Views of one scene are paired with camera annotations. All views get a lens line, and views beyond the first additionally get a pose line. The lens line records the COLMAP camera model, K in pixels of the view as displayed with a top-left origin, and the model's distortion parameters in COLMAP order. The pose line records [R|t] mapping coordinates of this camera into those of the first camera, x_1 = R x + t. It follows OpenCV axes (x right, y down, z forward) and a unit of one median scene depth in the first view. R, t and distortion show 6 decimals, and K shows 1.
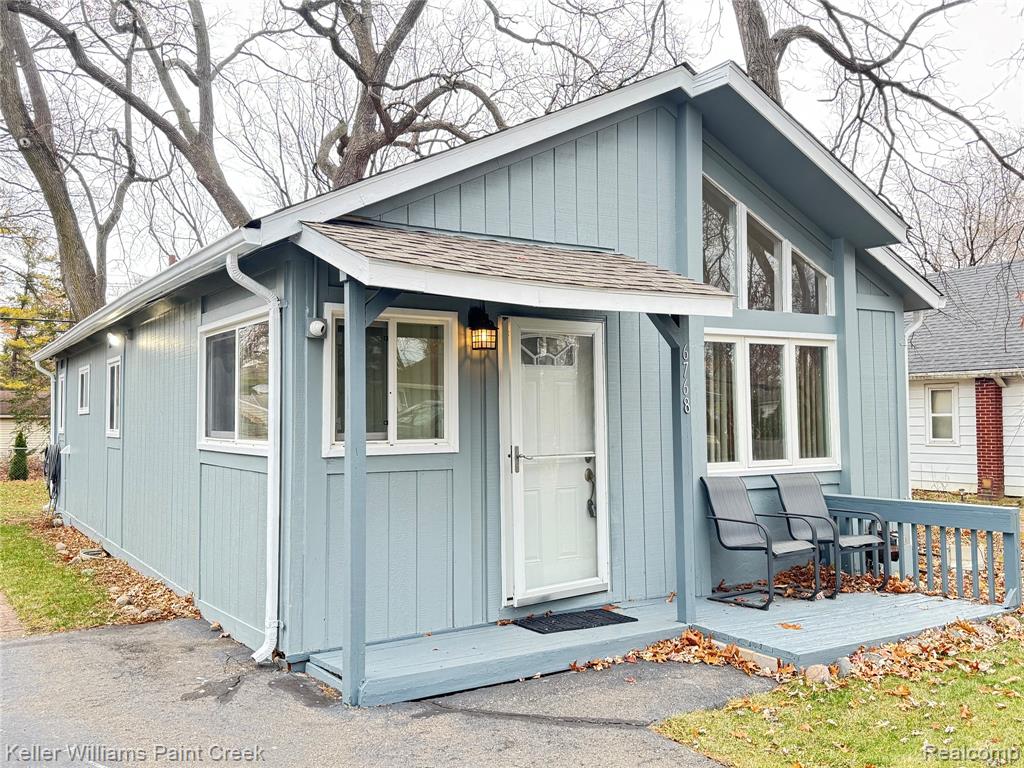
lens RADIAL K [[892.7, 0, 512.0], [0, 892.7, 384.0], [0, 0, 1]] dist [0.089996, -0.177261]
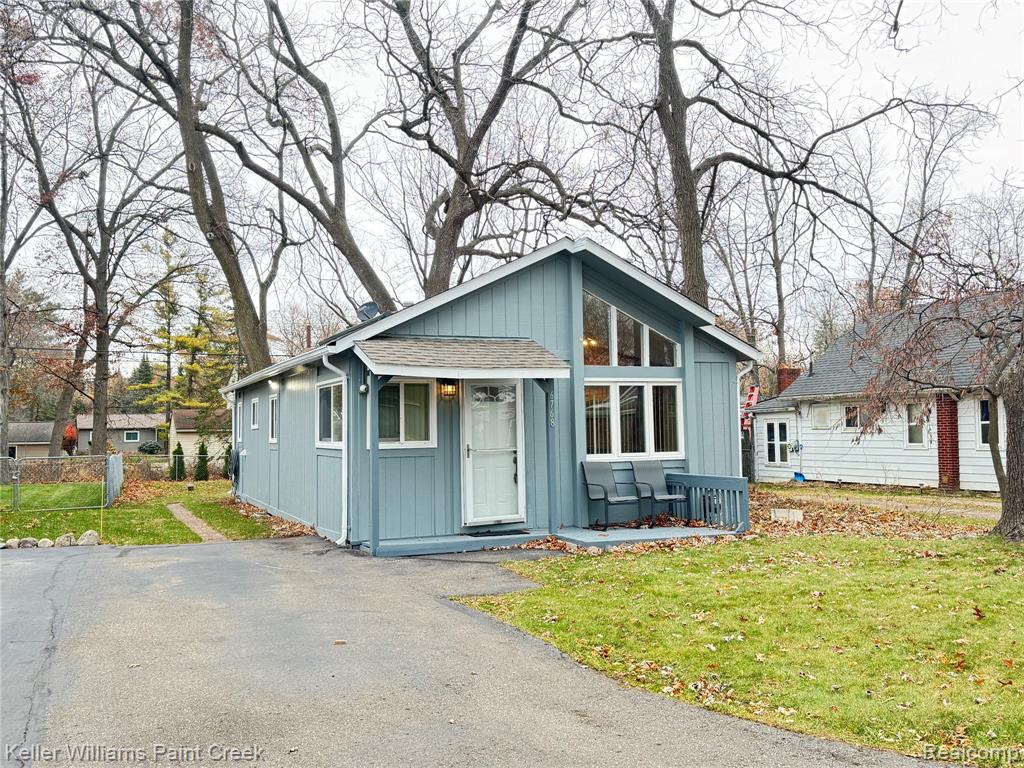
lens RADIAL K [[892.7, 0, 512.0], [0, 892.7, 384.0], [0, 0, 1]] dist [0.089996, -0.177261]
pose [[0.987909, -0.015537, -0.154254, 0.259787], [0.013684, 0.999821, -0.013070, -0.022975], [0.154430, 0.010801, 0.987945, -0.590784]]
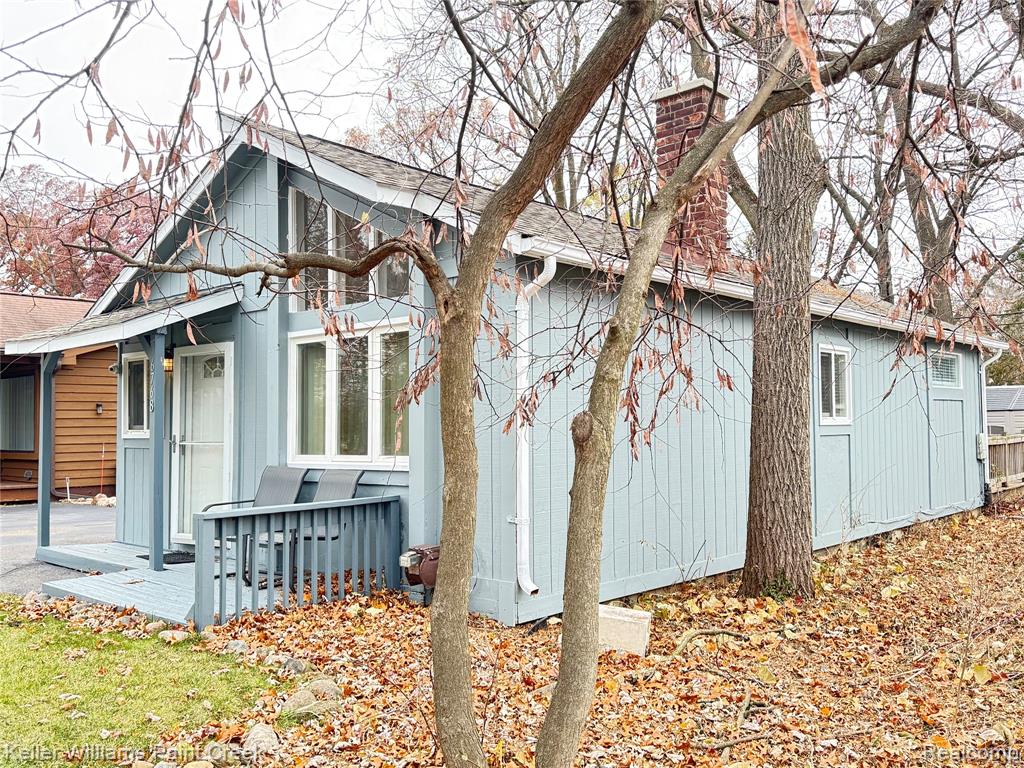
lens RADIAL K [[892.7, 0, 512.0], [0, 892.7, 384.0], [0, 0, 1]] dist [0.089996, -0.177261]
pose [[0.259095, -0.036580, -0.965159, 1.029016], [0.044274, 0.998682, -0.025965, 0.032062], [0.964837, -0.036004, 0.260373, 0.735701]]
